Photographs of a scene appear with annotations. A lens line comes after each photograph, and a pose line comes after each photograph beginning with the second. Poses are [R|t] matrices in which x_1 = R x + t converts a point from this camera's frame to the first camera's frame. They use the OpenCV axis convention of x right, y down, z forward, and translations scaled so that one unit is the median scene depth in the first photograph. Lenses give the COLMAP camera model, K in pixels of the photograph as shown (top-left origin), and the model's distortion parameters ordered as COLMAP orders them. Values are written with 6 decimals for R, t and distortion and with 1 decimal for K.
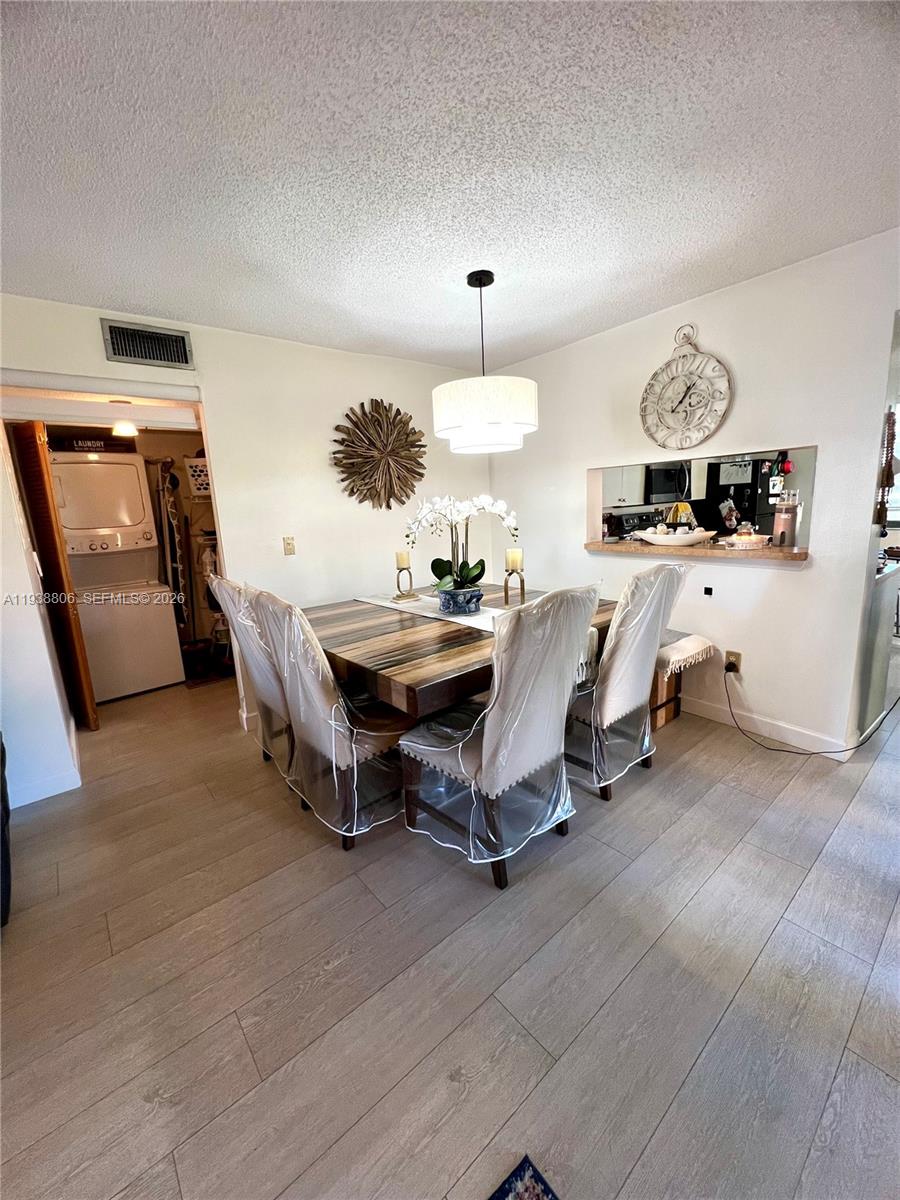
lens RADIAL K [[479.7, 0, 448.9], [0, 479.7, 598.7], [0, 0, 1]] dist [-0.002104, 0.000666]
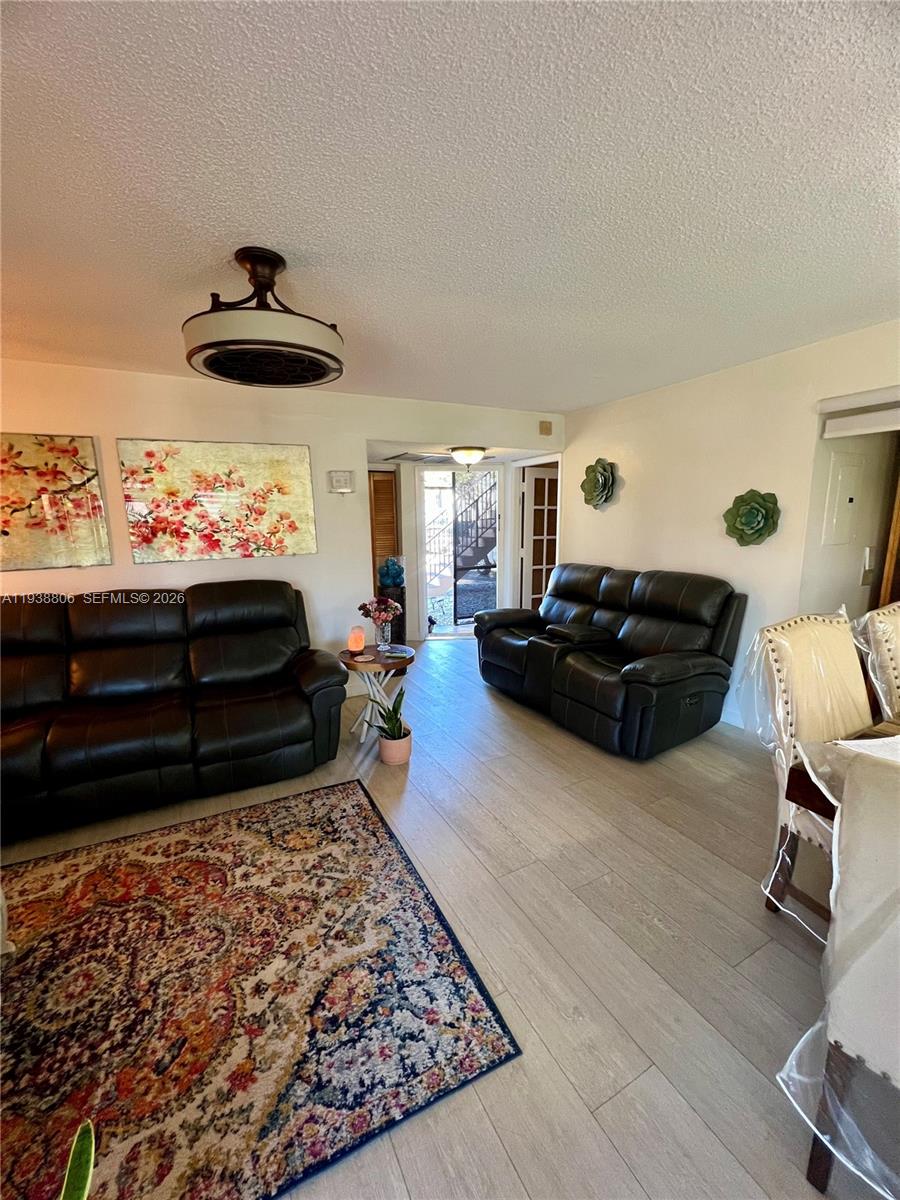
lens RADIAL K [[476.4, 0, 452.7], [0, 476.4, 602.0], [0, 0, 1]] dist [-0.002285, -0.000069]
pose [[-0.189670, 0.221803, -0.956467, 0.436460], [-0.164904, 0.953115, 0.253727, -0.109026], [0.967901, 0.205850, -0.144201, 0.285680]]
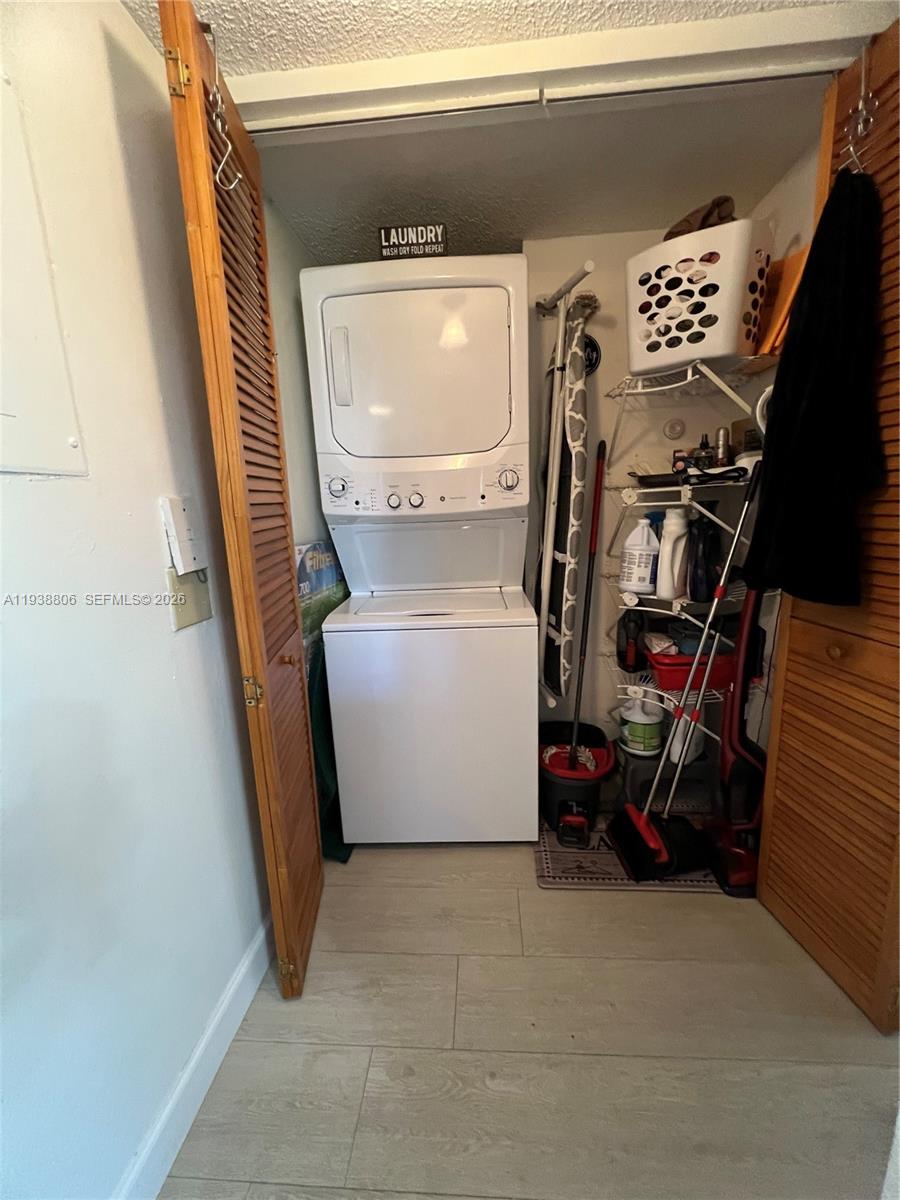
lens RADIAL K [[479.7, 0, 448.4], [0, 479.7, 597.8], [0, 0, 1]] dist [-0.002104, 0.000666]
pose [[0.719810, 0.164009, -0.674518, -0.548917], [-0.133146, 0.986267, 0.097724, -0.095759], [0.681283, 0.019467, 0.731762, 0.975383]]
